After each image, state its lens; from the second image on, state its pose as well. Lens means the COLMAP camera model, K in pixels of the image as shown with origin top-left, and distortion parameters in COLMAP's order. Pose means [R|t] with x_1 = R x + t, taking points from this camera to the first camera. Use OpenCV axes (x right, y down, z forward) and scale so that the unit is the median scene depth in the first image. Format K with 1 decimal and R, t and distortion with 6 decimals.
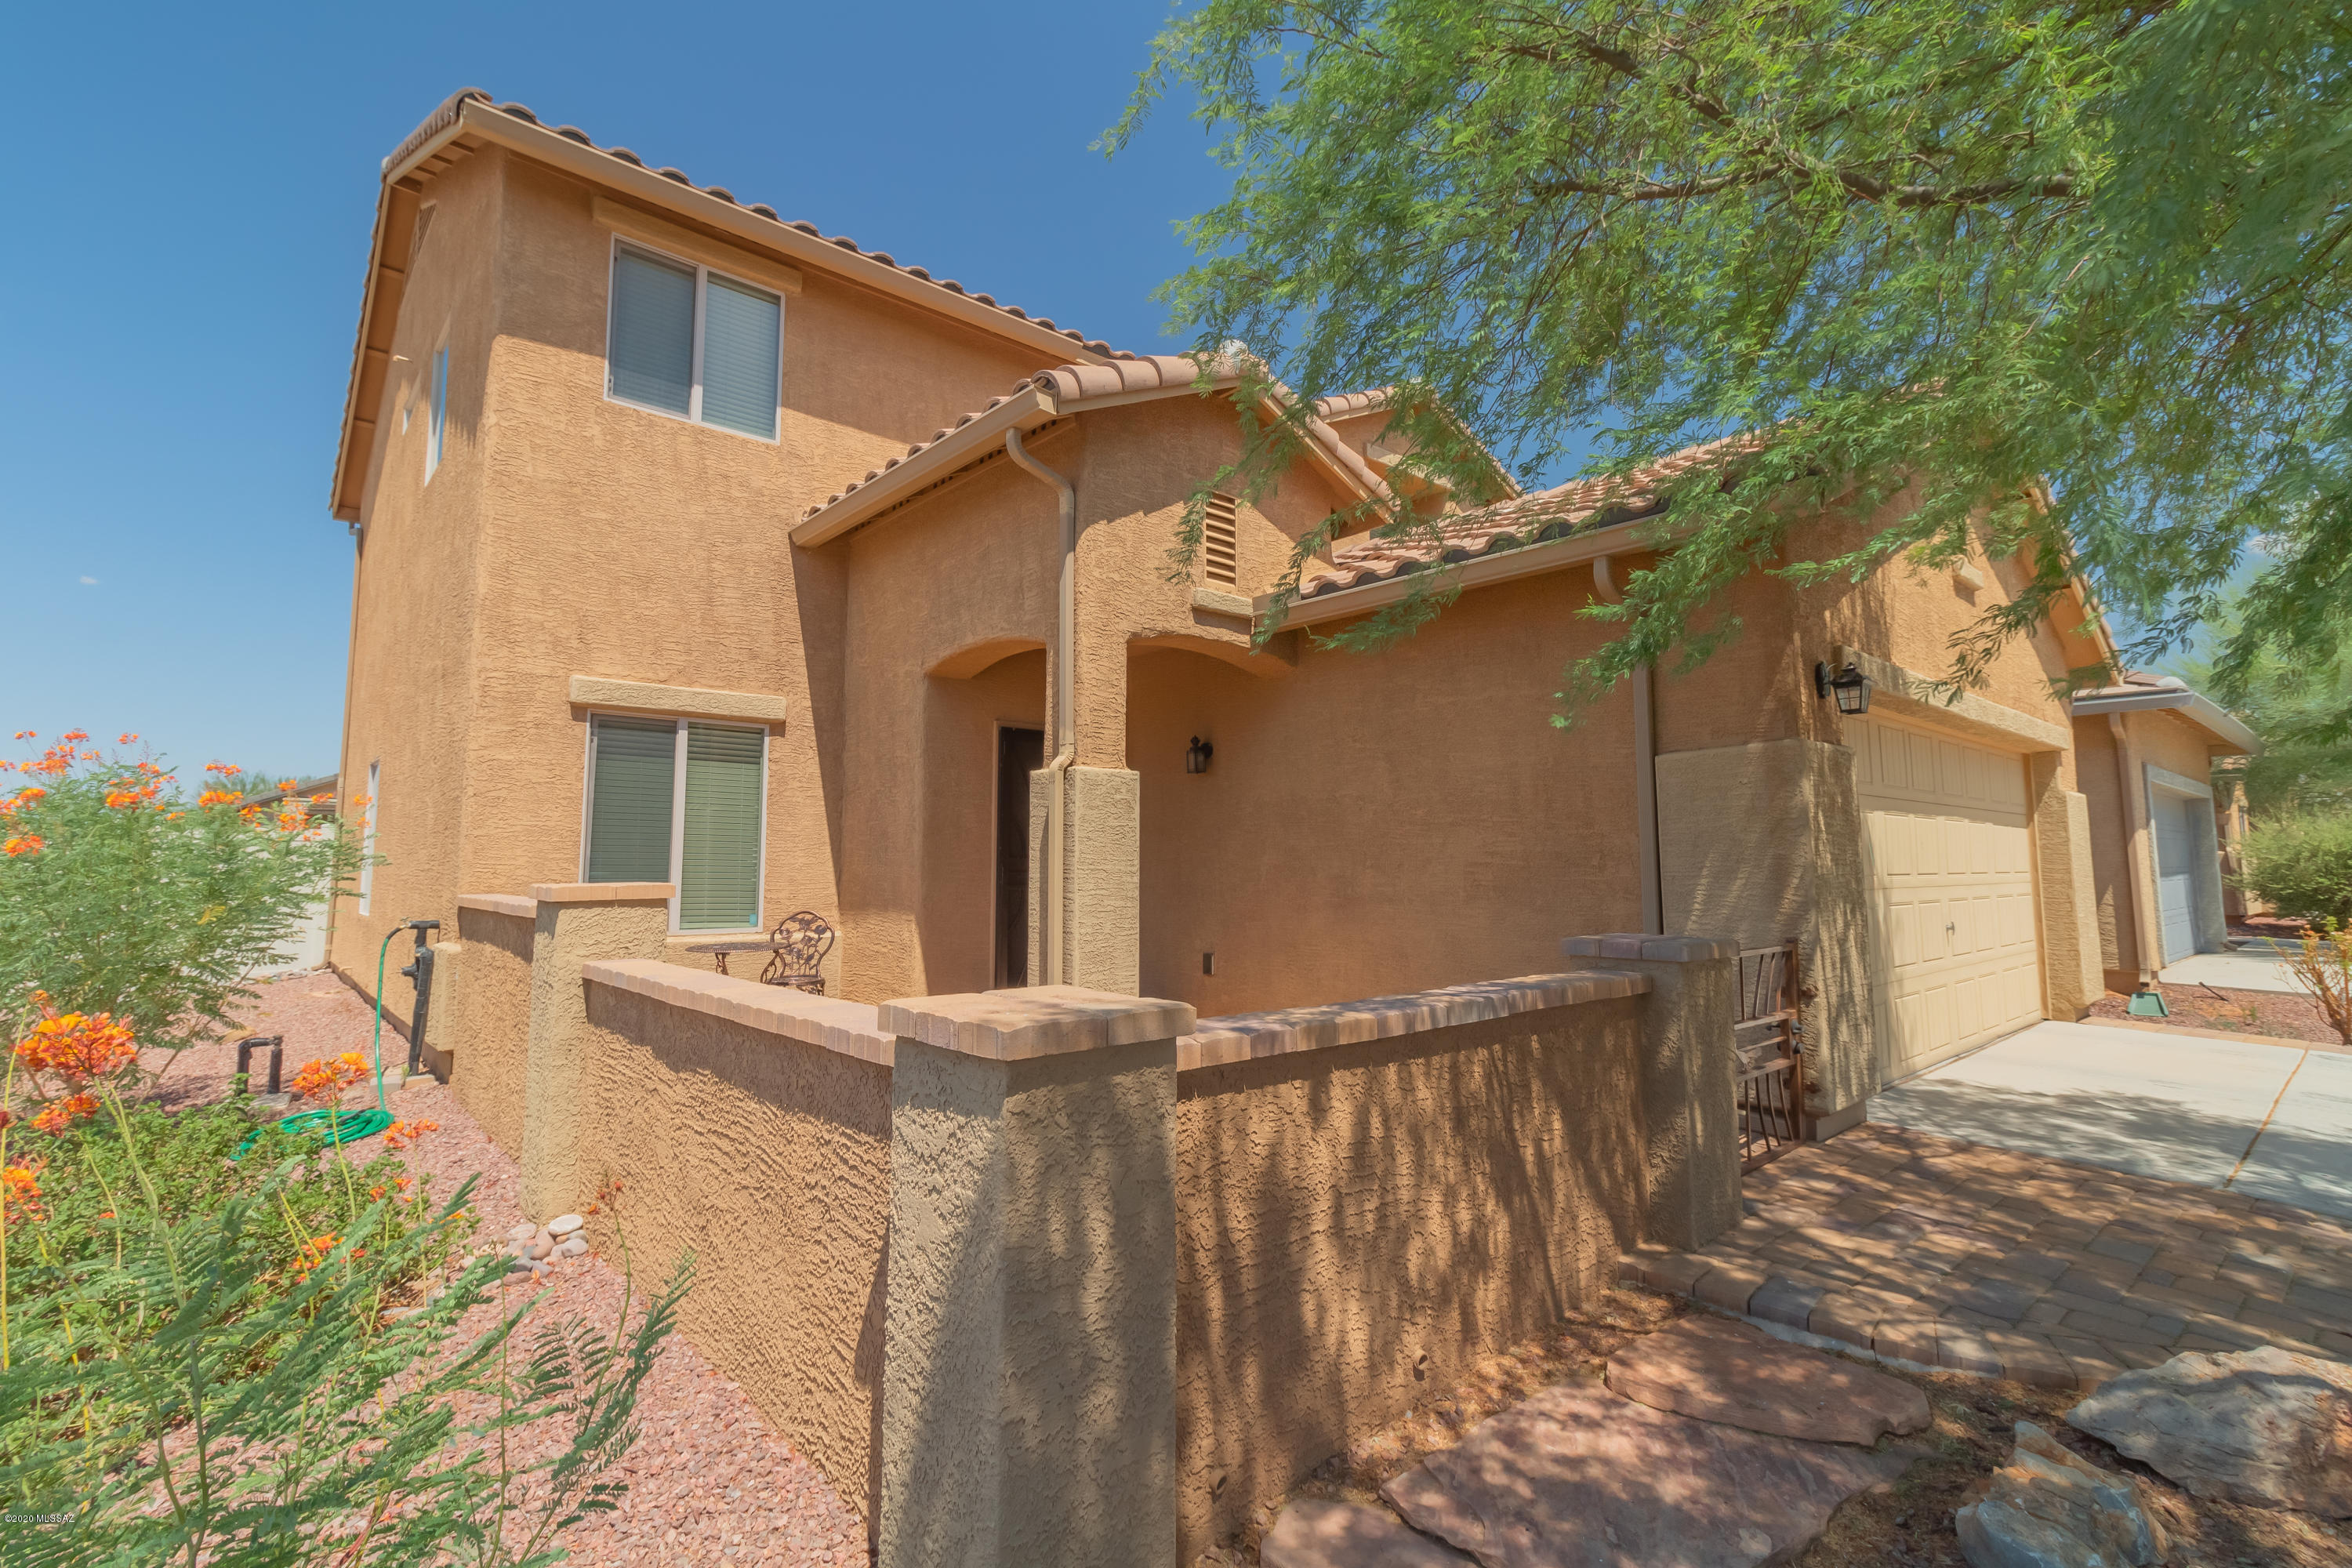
lens RADIAL K [[1096.1, 0, 1173.4], [0, 1096.1, 757.1], [0, 0, 1]] dist [-0.000501, 0.000015]
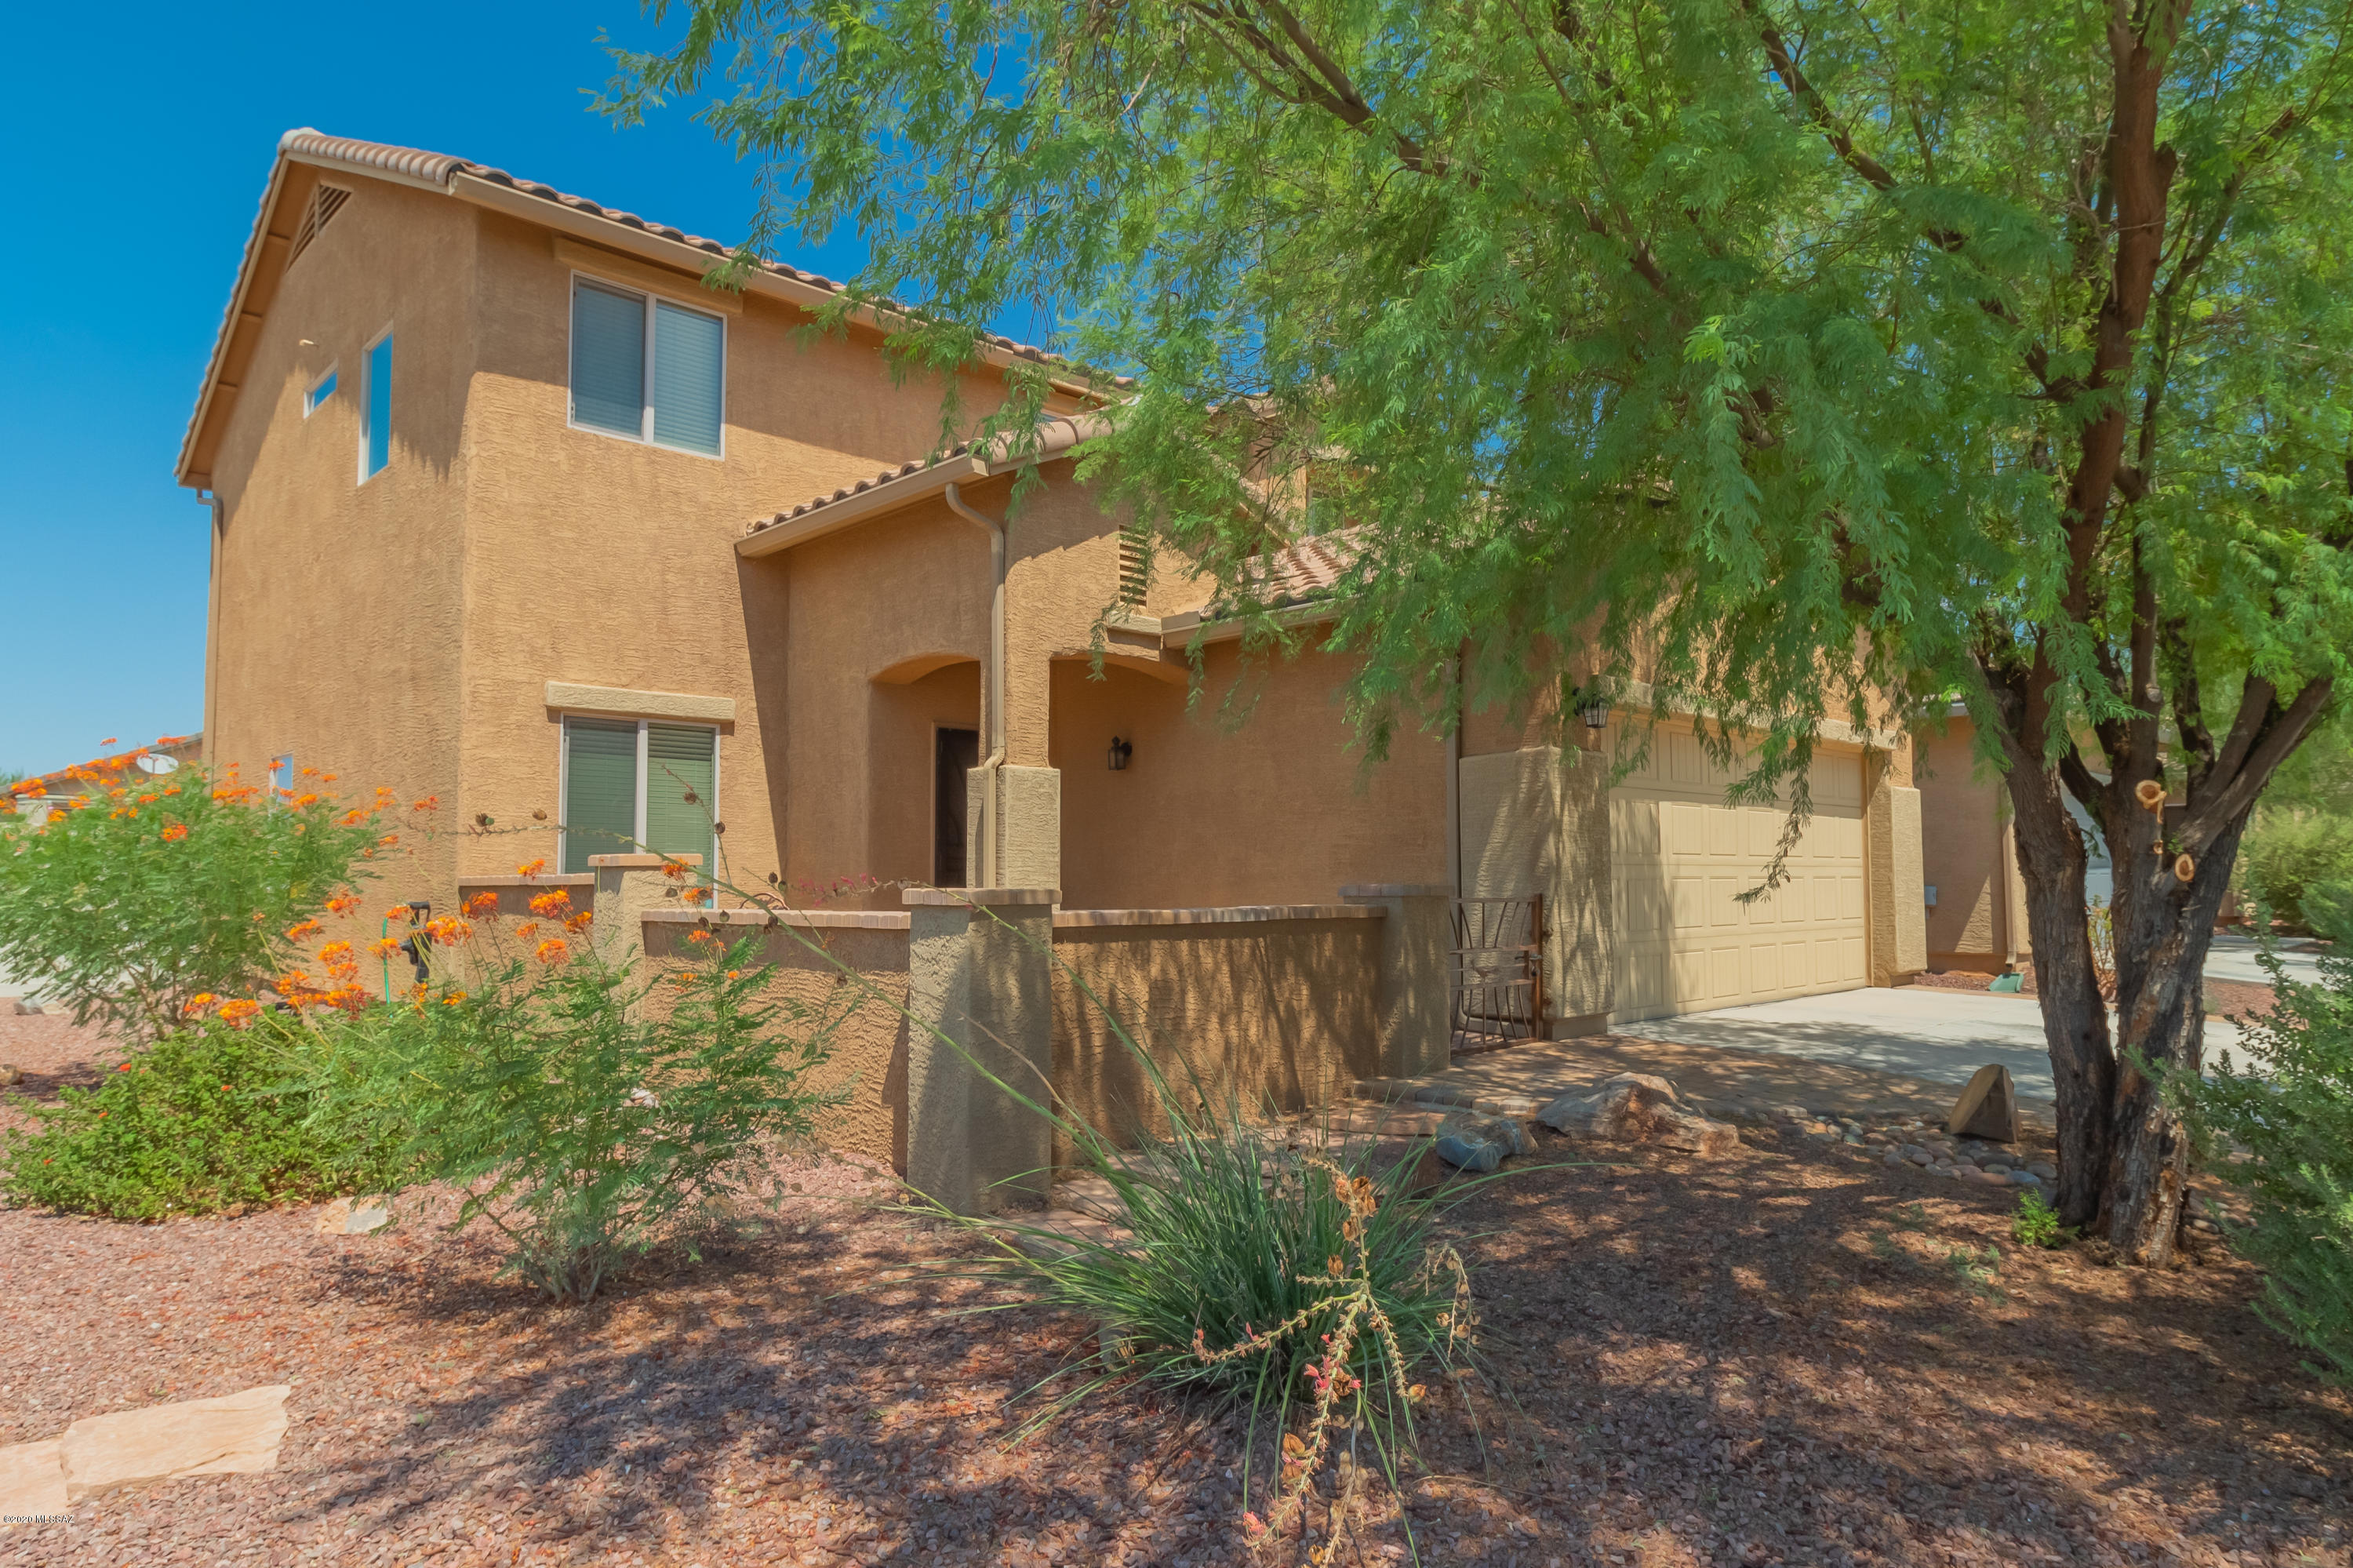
lens RADIAL K [[1450.1, 0, 1279.5], [0, 1450.1, 805.1], [0, 0, 1]] dist [-0.016948, -0.001110]
pose [[0.995691, -0.000859, 0.092729, 0.053881], [-0.003180, 0.999053, 0.043392, -0.015404], [-0.092678, -0.043500, 0.994745, -0.529622]]
